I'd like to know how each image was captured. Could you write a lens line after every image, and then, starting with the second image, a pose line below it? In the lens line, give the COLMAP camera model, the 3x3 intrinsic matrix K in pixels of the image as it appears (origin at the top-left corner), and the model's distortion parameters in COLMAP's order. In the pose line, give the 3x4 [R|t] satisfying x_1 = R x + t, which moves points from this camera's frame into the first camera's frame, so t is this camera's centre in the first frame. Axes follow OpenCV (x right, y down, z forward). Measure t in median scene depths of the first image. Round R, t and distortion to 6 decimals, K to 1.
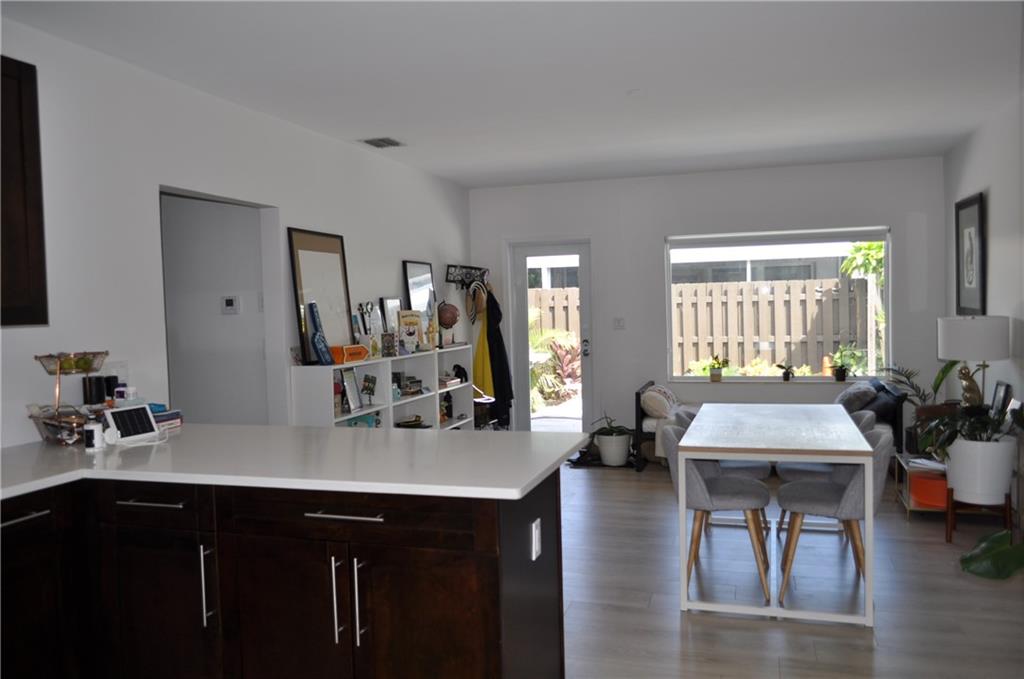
lens RADIAL K [[797.4, 0, 508.8], [0, 797.4, 338.8], [0, 0, 1]] dist [-0.009557, 0.002033]
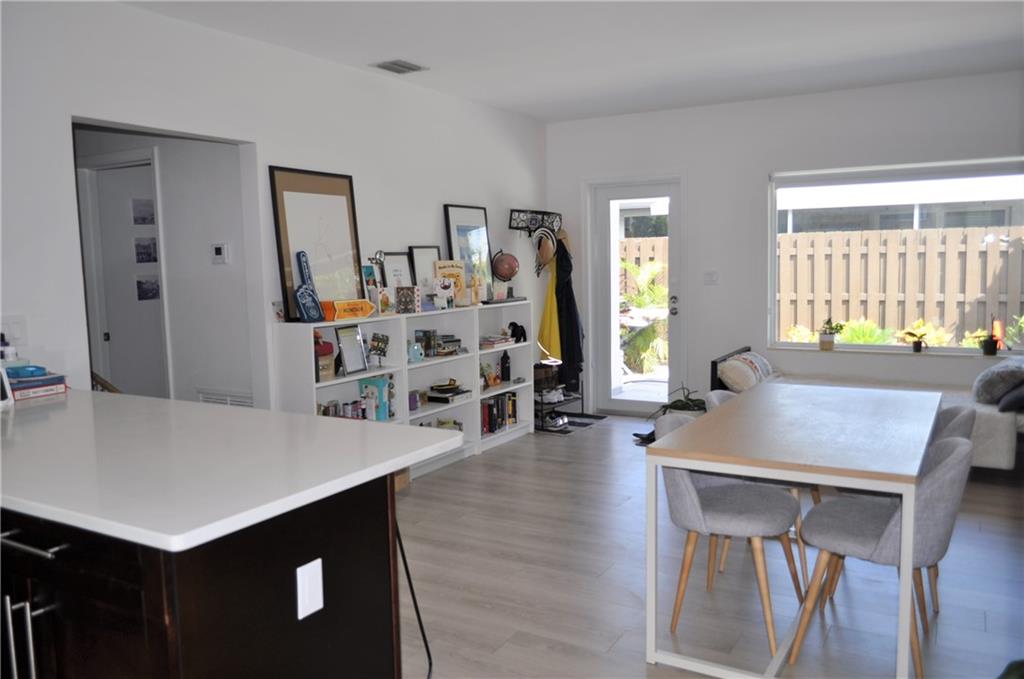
lens RADIAL K [[797.4, 0, 508.8], [0, 797.4, 338.8], [0, 0, 1]] dist [-0.009557, 0.002033]
pose [[0.974730, 0.029045, -0.221489, 0.176858], [-0.015075, 0.997804, 0.064502, -0.008901], [0.222876, -0.059533, 0.973027, 0.181236]]
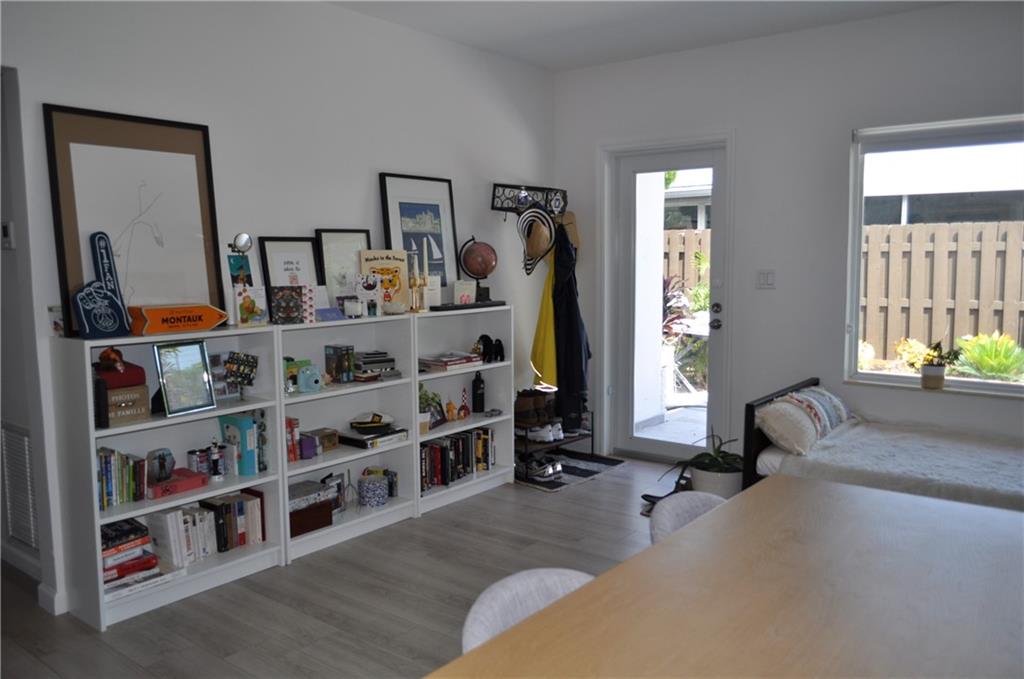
lens RADIAL K [[797.4, 0, 508.8], [0, 797.4, 338.8], [0, 0, 1]] dist [-0.009557, 0.002033]
pose [[0.934249, 0.057476, -0.351958, 0.256874], [-0.032927, 0.996614, 0.075346, -0.020382], [0.355097, -0.058803, 0.932978, 0.540092]]
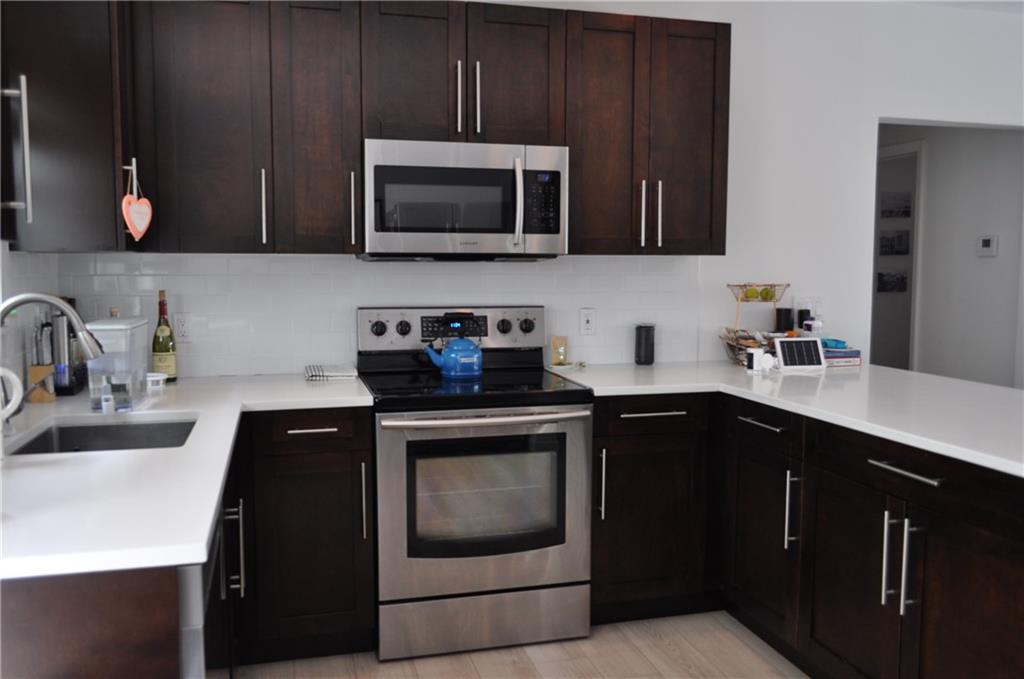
lens RADIAL K [[851.8, 0, 512.0], [0, 851.8, 339.5], [0, 0, 1]] dist [-0.006218, -0.001182]
pose [[0.546106, 0.102921, -0.831370, 0.154147], [-0.053045, 0.994681, 0.088294, 0.005506], [0.836035, -0.004118, 0.548661, 0.045669]]
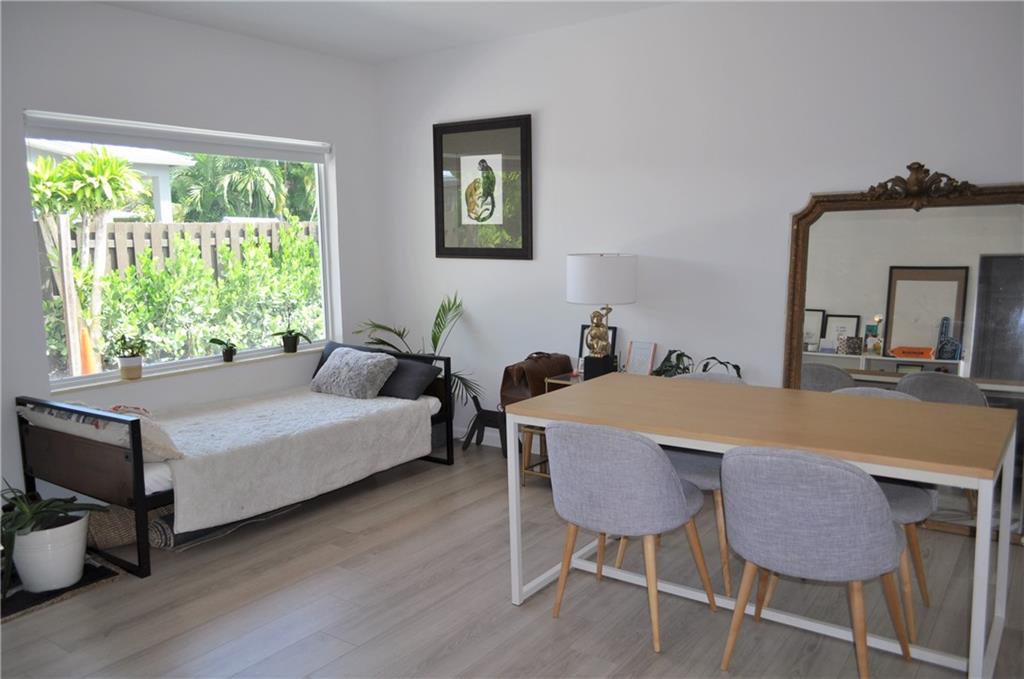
lens RADIAL K [[797.4, 0, 508.8], [0, 797.4, 338.8], [0, 0, 1]] dist [-0.009557, 0.002033]
pose [[0.303866, -0.098307, 0.947629, -0.291143], [0.052685, 0.994874, 0.086314, -0.015829], [-0.951257, 0.023698, 0.307487, 0.807222]]
